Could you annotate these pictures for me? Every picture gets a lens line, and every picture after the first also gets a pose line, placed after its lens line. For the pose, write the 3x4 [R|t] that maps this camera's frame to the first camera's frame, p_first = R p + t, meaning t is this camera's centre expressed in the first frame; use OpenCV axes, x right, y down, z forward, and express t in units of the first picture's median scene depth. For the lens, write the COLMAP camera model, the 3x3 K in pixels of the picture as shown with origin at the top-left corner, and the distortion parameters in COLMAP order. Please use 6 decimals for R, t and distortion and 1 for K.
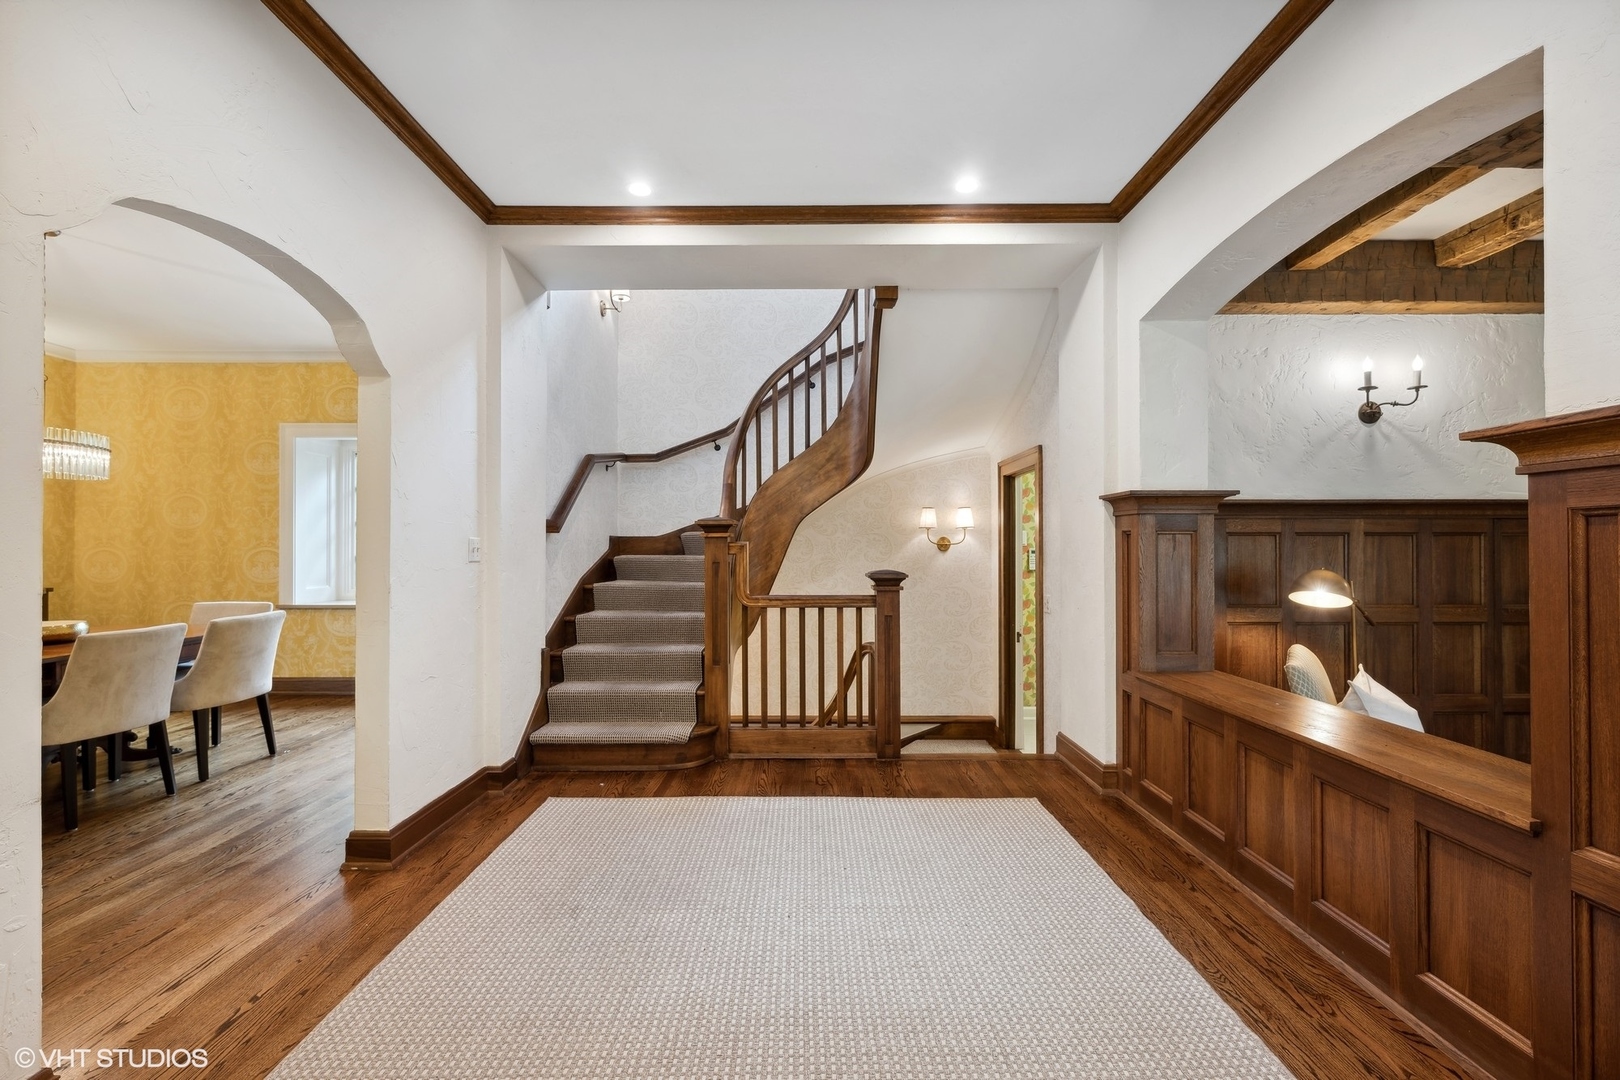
lens RADIAL K [[695.4, 0, 804.5], [0, 695.4, 540.1], [0, 0, 1]] dist [0.002229, -0.000120]
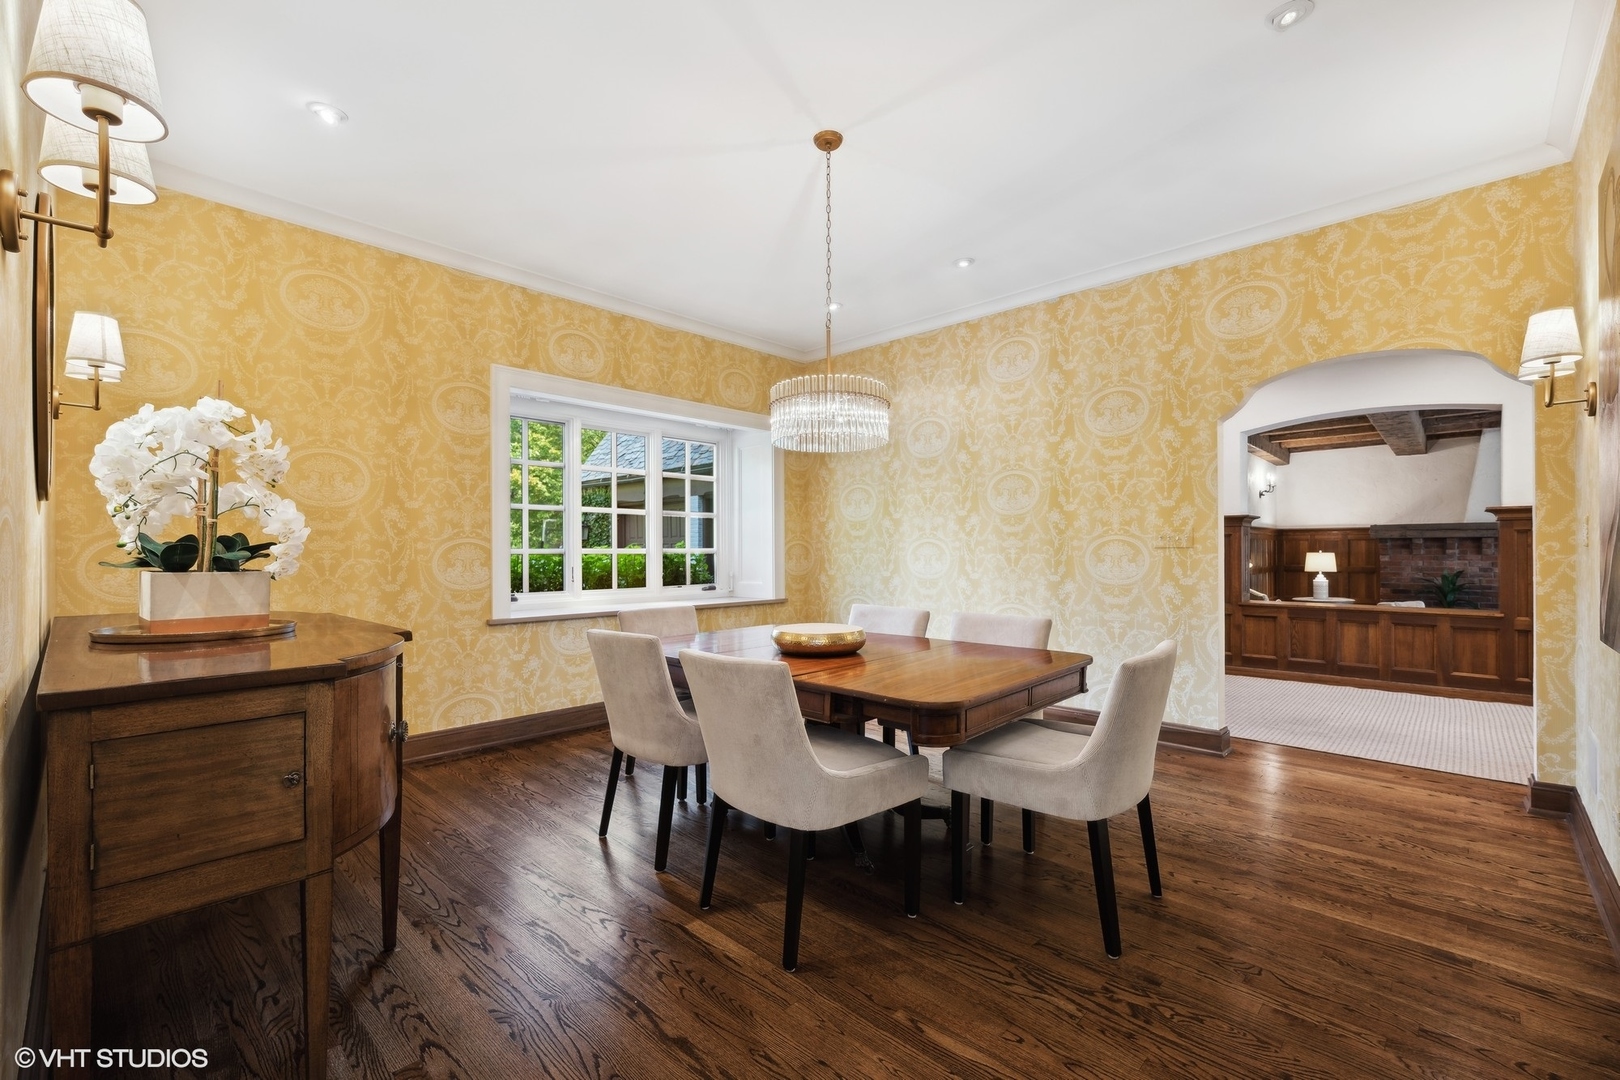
lens RADIAL K [[695.4, 0, 798.8], [0, 695.4, 546.5], [0, 0, 1]] dist [0.002229, -0.000120]
pose [[0.699031, 0.002641, 0.715087, -1.038573], [-0.001579, 0.999996, -0.002150, 0.019365], [-0.715090, 0.000374, 0.699032, 0.279840]]
